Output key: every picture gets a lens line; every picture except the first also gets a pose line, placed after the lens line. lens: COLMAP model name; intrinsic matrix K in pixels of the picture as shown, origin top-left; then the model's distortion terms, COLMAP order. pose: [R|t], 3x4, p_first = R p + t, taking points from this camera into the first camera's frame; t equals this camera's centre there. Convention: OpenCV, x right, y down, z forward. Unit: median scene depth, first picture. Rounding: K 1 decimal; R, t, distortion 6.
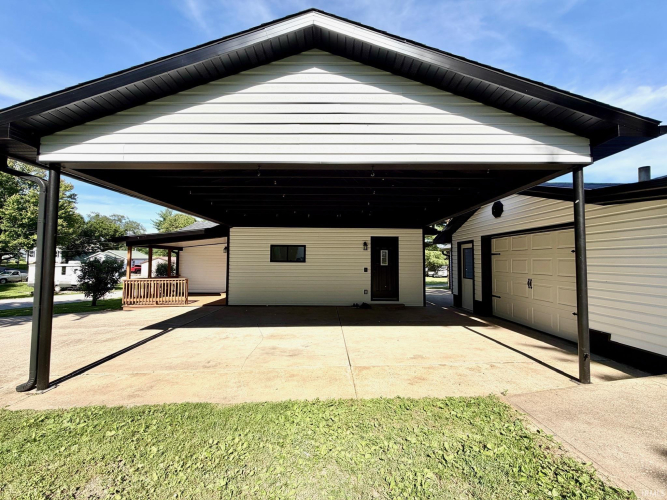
lens RADIAL K [[265.2, 0, 330.9], [0, 265.2, 249.8], [0, 0, 1]] dist [0.000398, 0.000062]
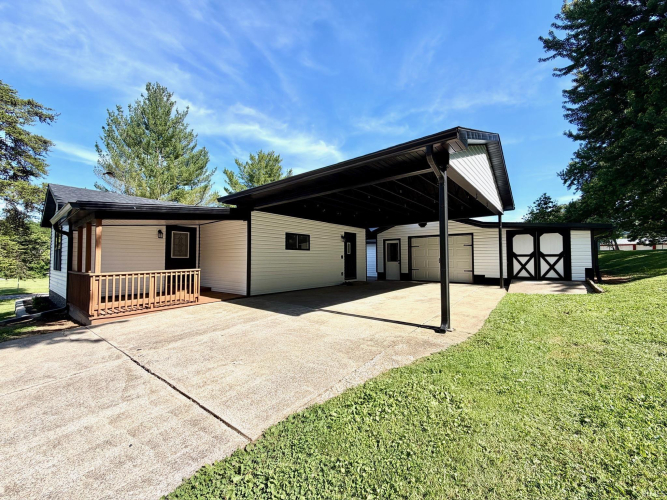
lens RADIAL K [[265.2, 0, 331.4], [0, 265.2, 245.9], [0, 0, 1]] dist [0.000398, 0.000062]
pose [[0.637445, 0.030931, 0.769874, -1.144081], [-0.024670, 0.999501, -0.019730, 0.060440], [-0.770101, -0.006417, 0.637890, 0.262970]]
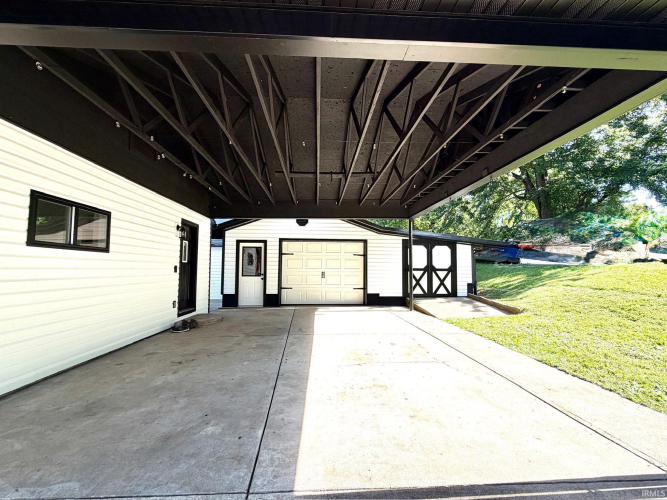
lens RADIAL K [[294.0, 0, 333.0], [0, 294.0, 251.0], [0, 0, 1]] dist [0.001107, 0.000714]
pose [[-0.055174, 0.055050, 0.996958, -0.740885], [-0.046994, 0.997229, -0.057666, 0.069750], [-0.997370, -0.050032, -0.052434, 0.839692]]
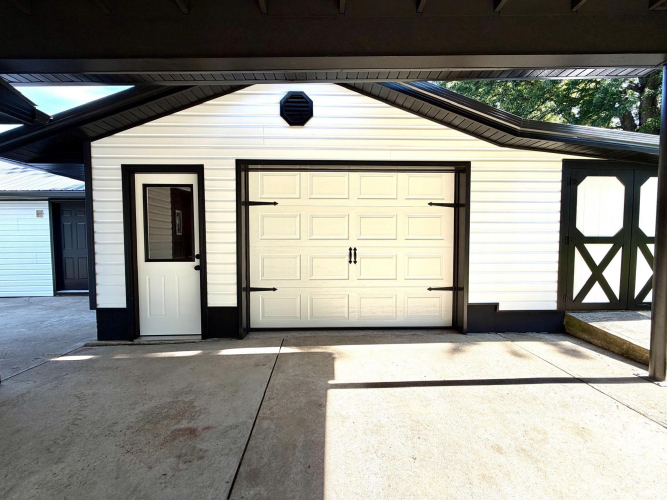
lens RADIAL K [[265.2, 0, 332.7], [0, 265.2, 250.1], [0, 0, 1]] dist [0.000398, 0.000062]
pose [[-0.010630, -0.050173, 0.998684, 0.124661], [-0.038543, 0.998019, 0.049729, 0.070825], [-0.999200, -0.037964, -0.012543, 0.851836]]
